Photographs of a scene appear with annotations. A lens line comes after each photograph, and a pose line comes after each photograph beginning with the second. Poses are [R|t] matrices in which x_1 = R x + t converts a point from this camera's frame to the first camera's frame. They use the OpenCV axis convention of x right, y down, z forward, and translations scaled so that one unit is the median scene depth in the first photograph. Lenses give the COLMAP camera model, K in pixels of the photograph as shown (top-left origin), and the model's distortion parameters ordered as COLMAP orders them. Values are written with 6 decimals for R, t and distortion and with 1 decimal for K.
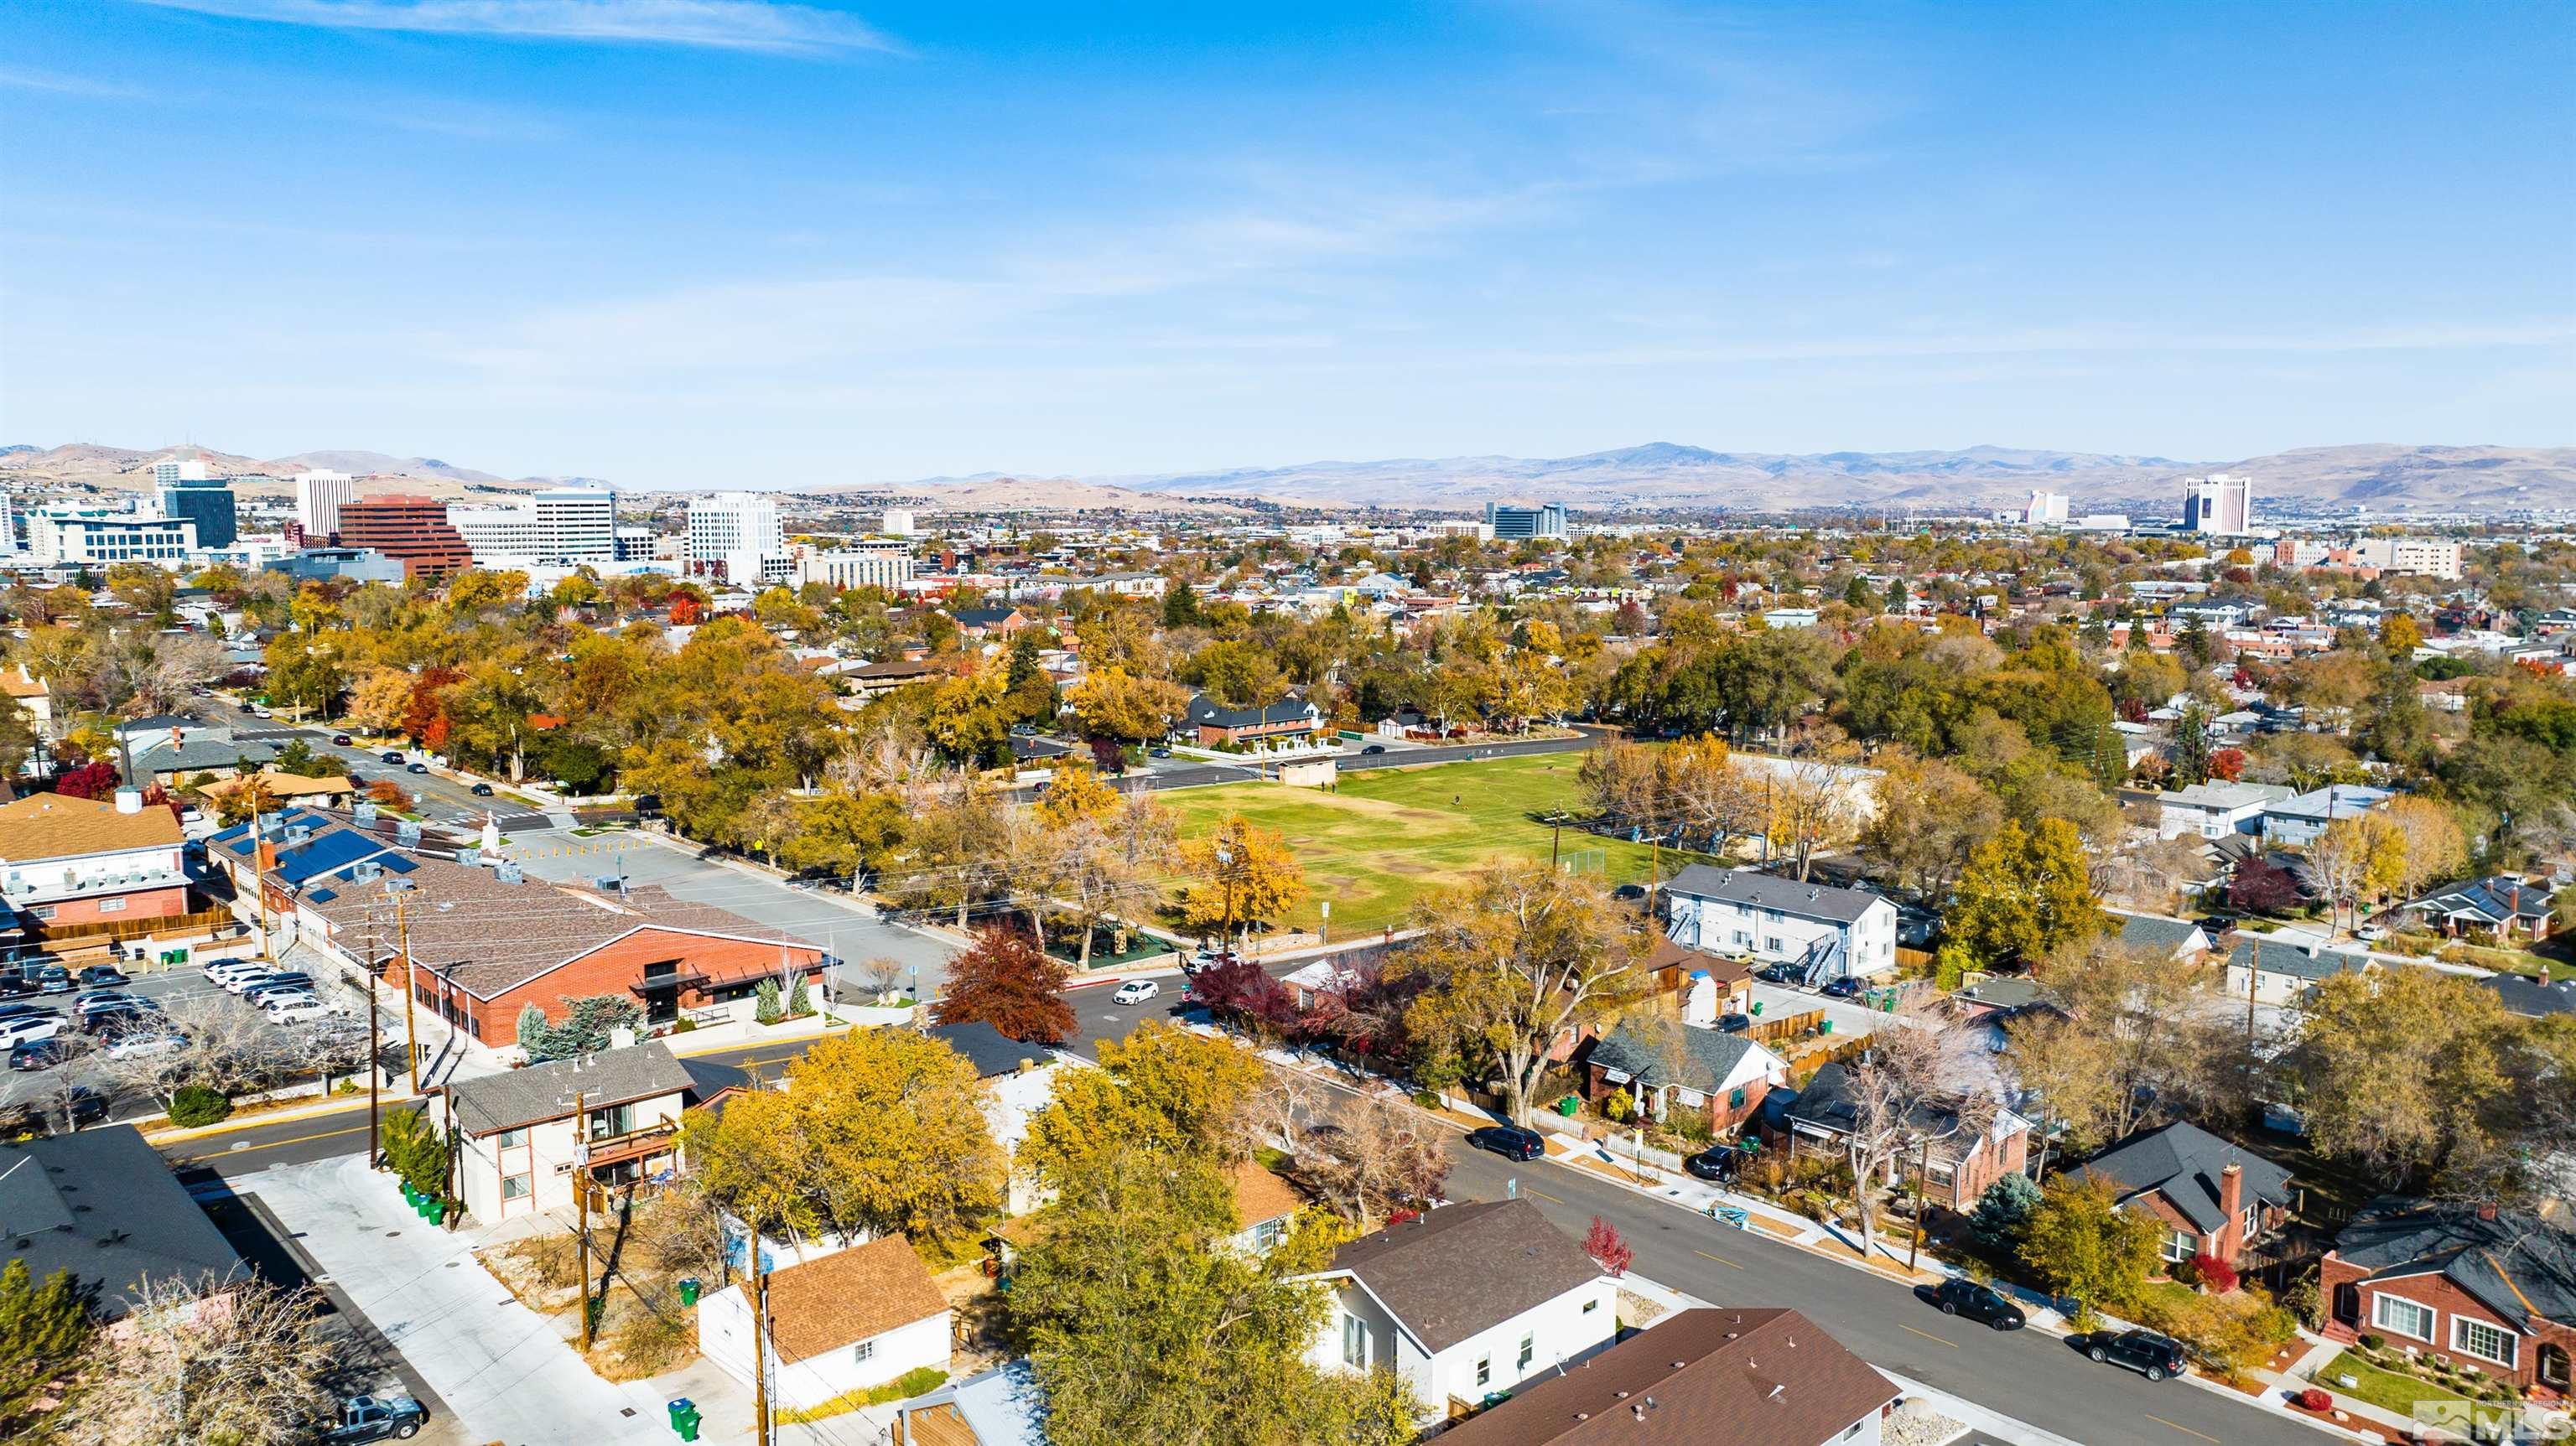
lens RADIAL K [[1794.5, 0, 1288.0], [0, 1794.5, 723.0], [0, 0, 1]] dist [-0.002904, -0.000646]
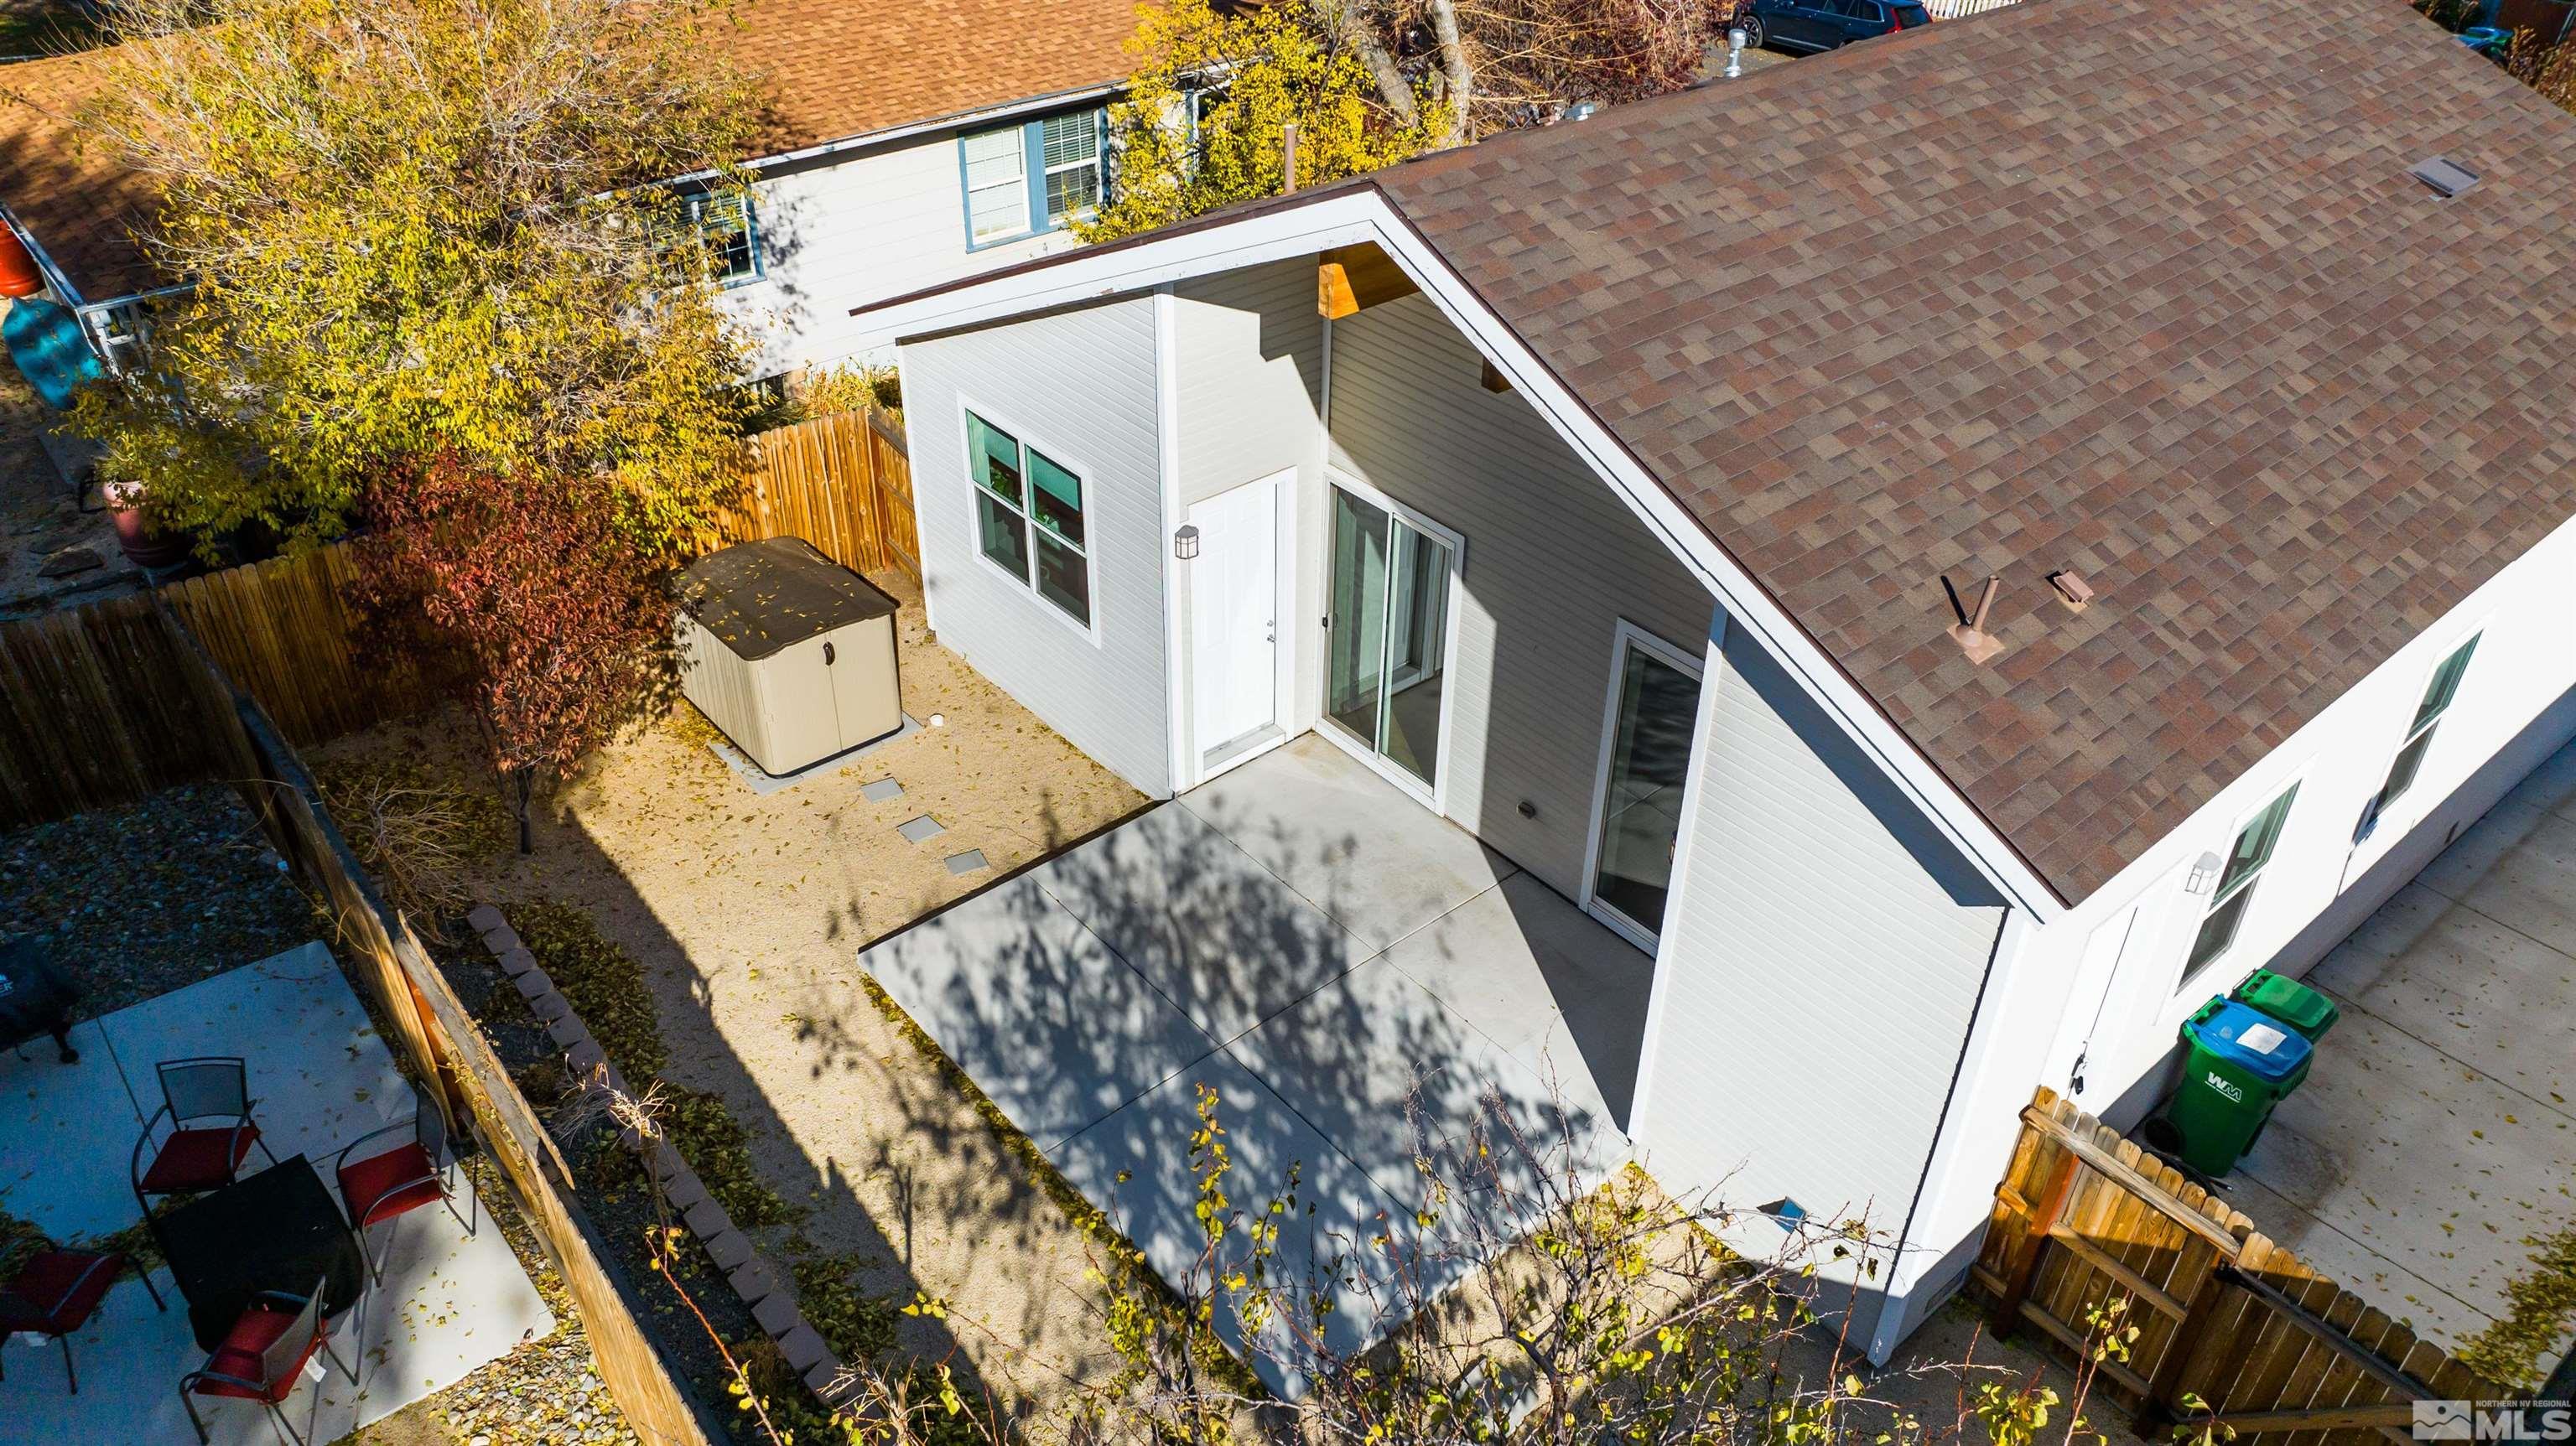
lens RADIAL K [[1794.5, 0, 1288.0], [0, 1794.5, 723.0], [0, 0, 1]] dist [-0.002904, -0.000646]
pose [[0.999327, 0.029589, -0.021689, 0.031799], [-0.016123, 0.885254, 0.464828, 0.272523], [0.032954, -0.464165, 0.885136, 0.846218]]
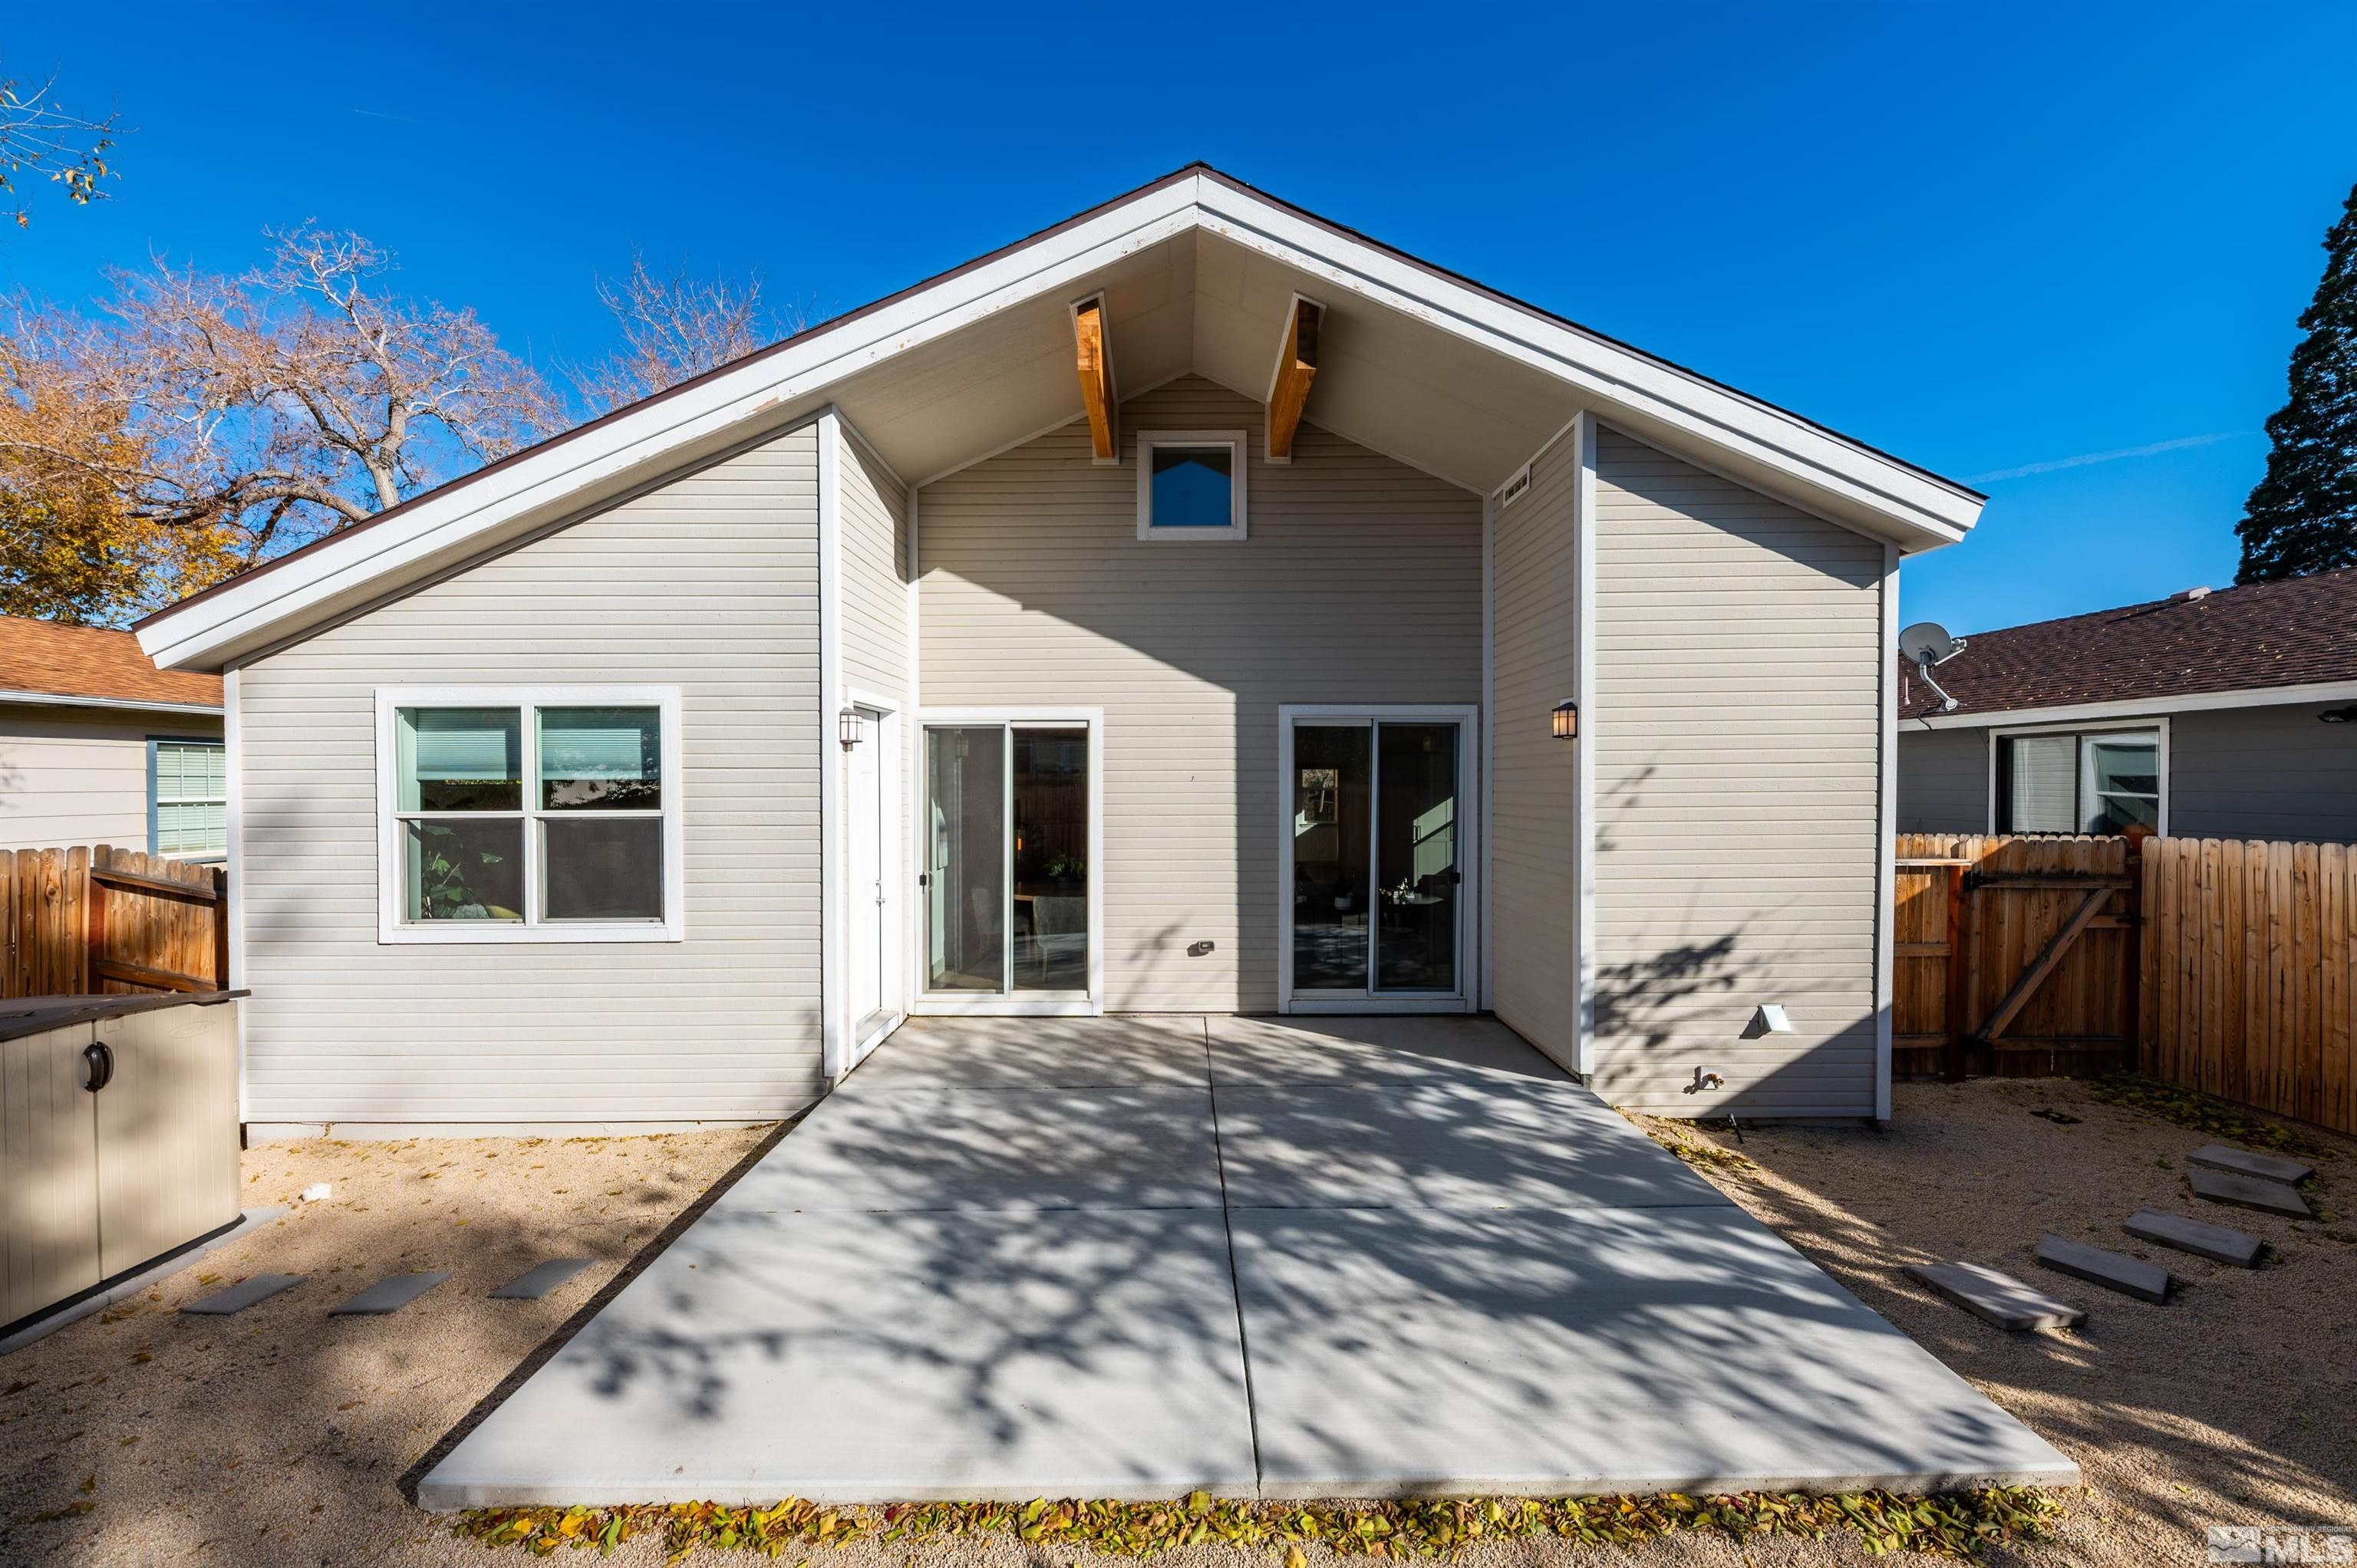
lens RADIAL K [[816.7, 0, 1178.6], [0, 816.7, 790.2], [0, 0, 1]] dist [0.001030, -0.000029]
pose [[0.673285, -0.014705, 0.739237, -0.017758], [0.086197, 0.994546, -0.058723, 0.354229], [-0.734342, 0.103258, 0.670880, 0.945467]]
